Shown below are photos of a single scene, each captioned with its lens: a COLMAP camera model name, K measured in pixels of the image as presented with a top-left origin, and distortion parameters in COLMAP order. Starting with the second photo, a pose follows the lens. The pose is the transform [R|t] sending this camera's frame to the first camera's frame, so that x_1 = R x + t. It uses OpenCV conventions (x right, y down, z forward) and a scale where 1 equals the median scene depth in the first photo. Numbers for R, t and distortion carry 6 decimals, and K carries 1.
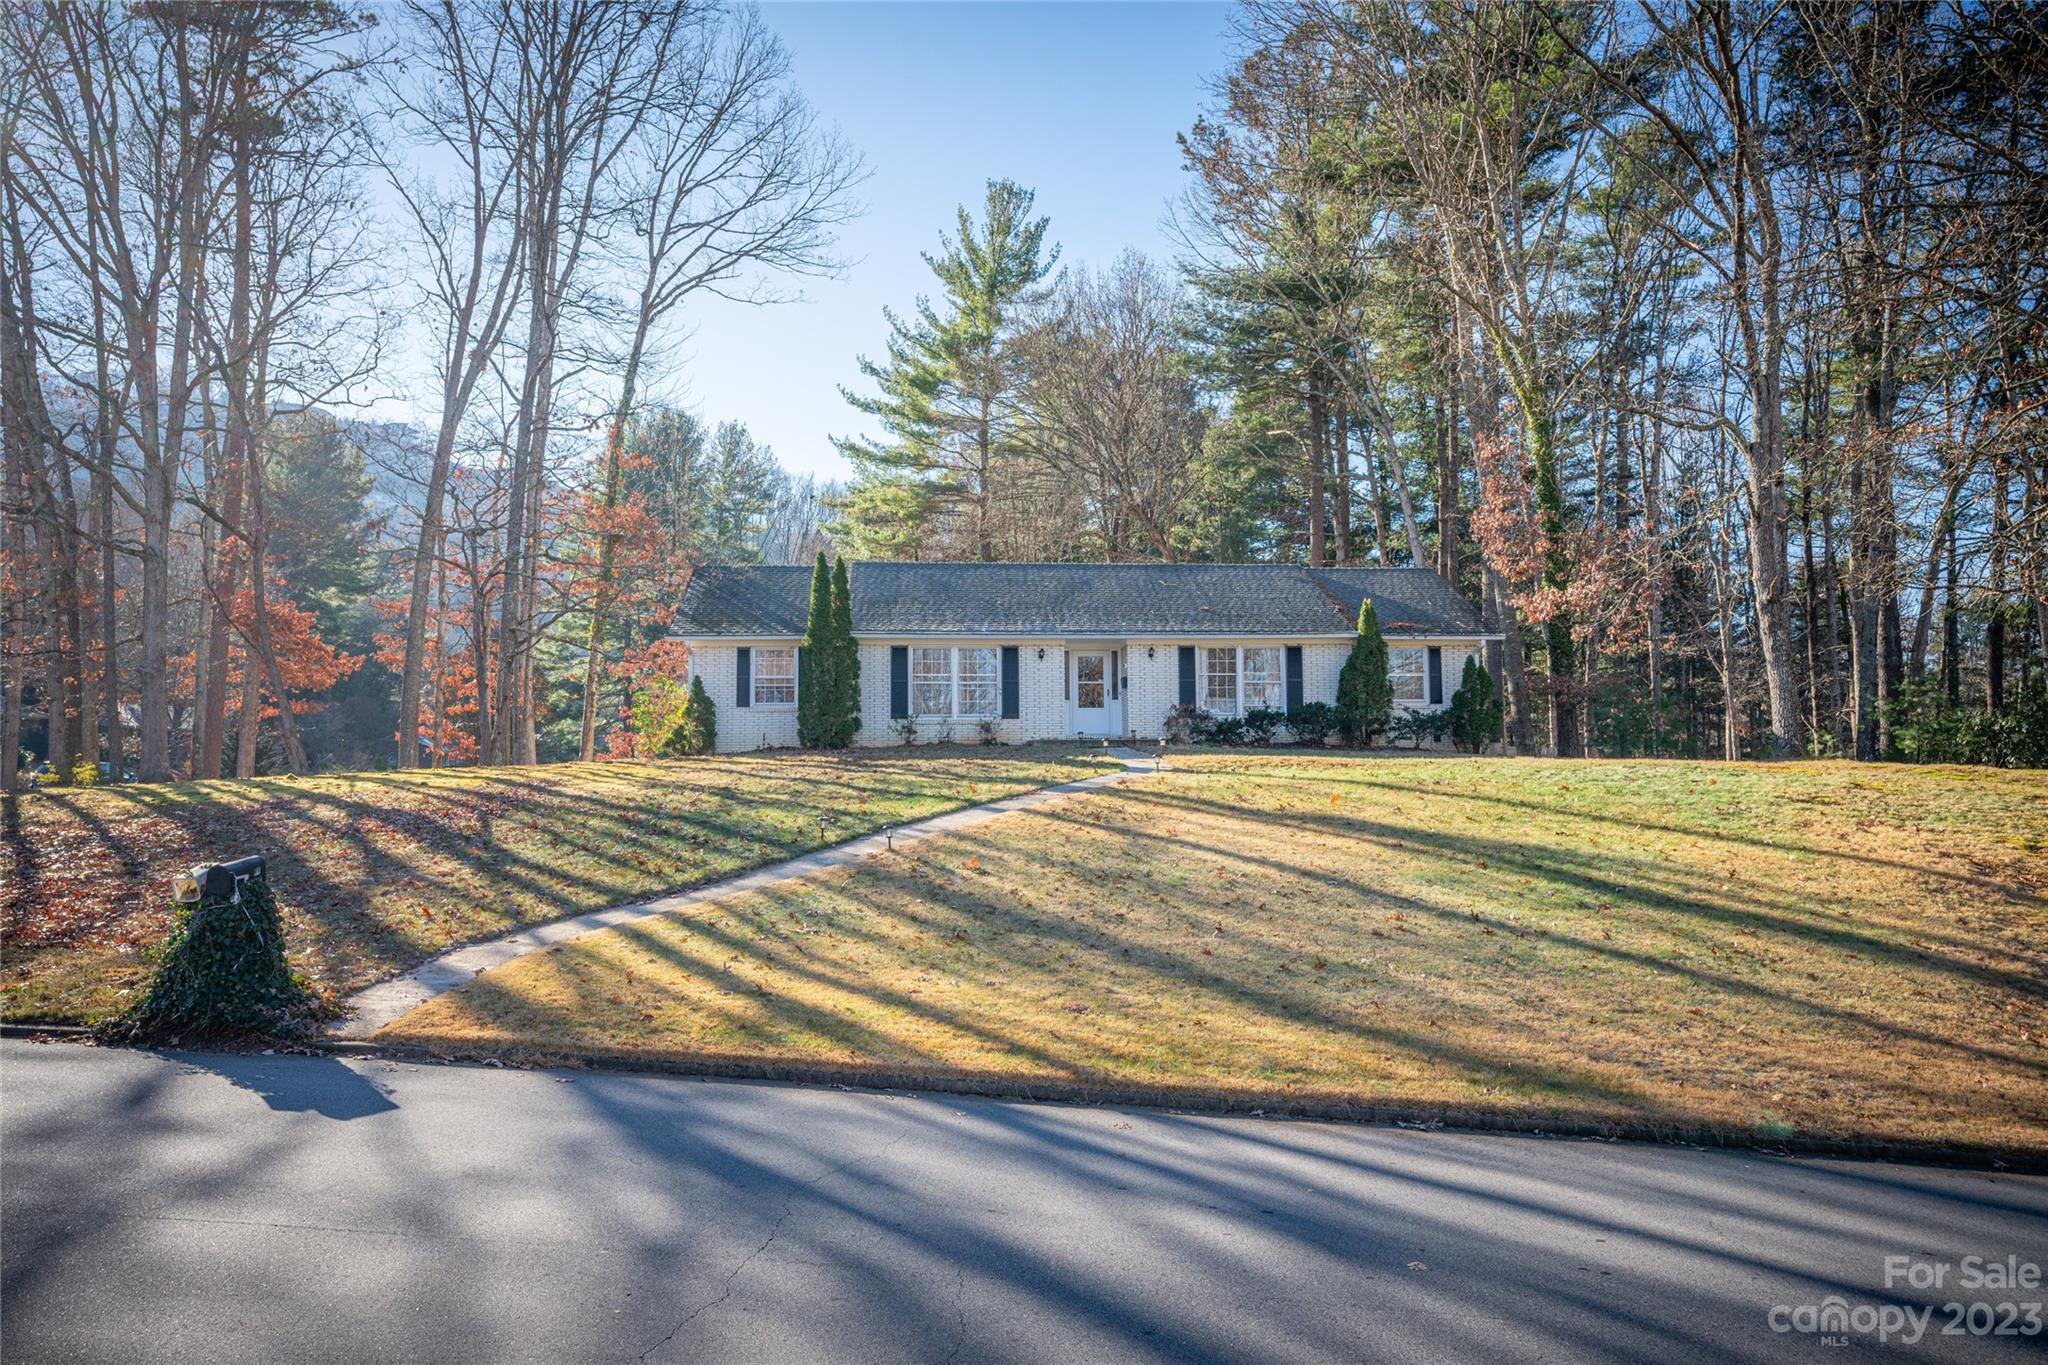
lens RADIAL K [[1473.4, 0, 1024.0], [0, 1473.4, 682.5], [0, 0, 1]] dist [-0.007080, 0.040006]
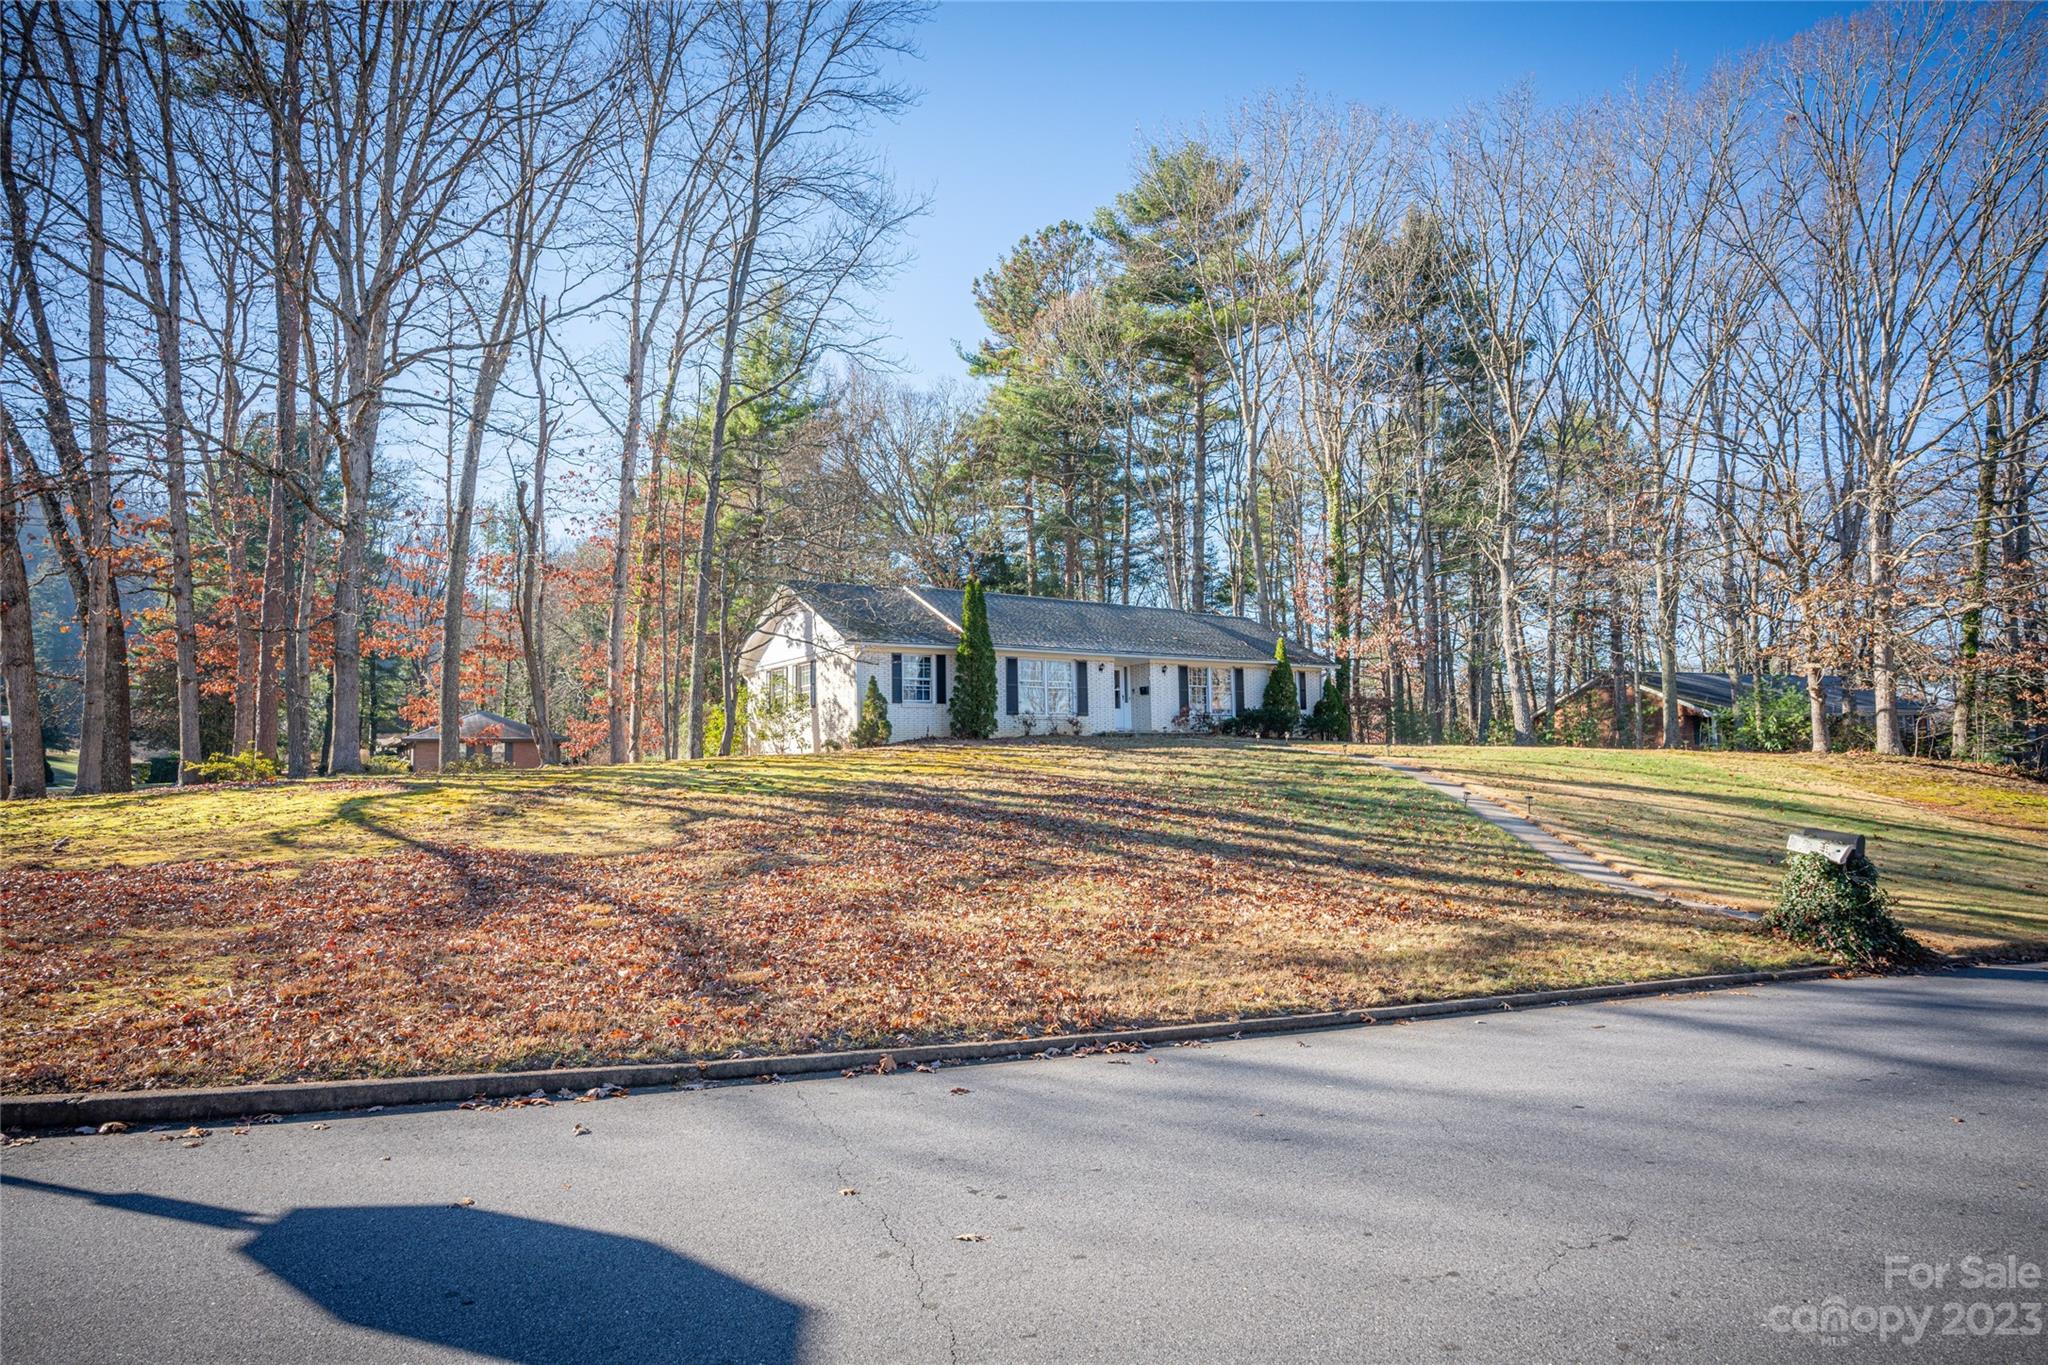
lens RADIAL K [[1066.6, 0, 1024.0], [0, 1066.6, 682.5], [0, 0, 1]] dist [-0.062194, 0.033281]
pose [[0.867422, 0.026958, 0.496843, -0.519453], [-0.029435, 0.999563, -0.002845, -0.001461], [-0.496702, -0.012157, 0.867836, 0.206831]]
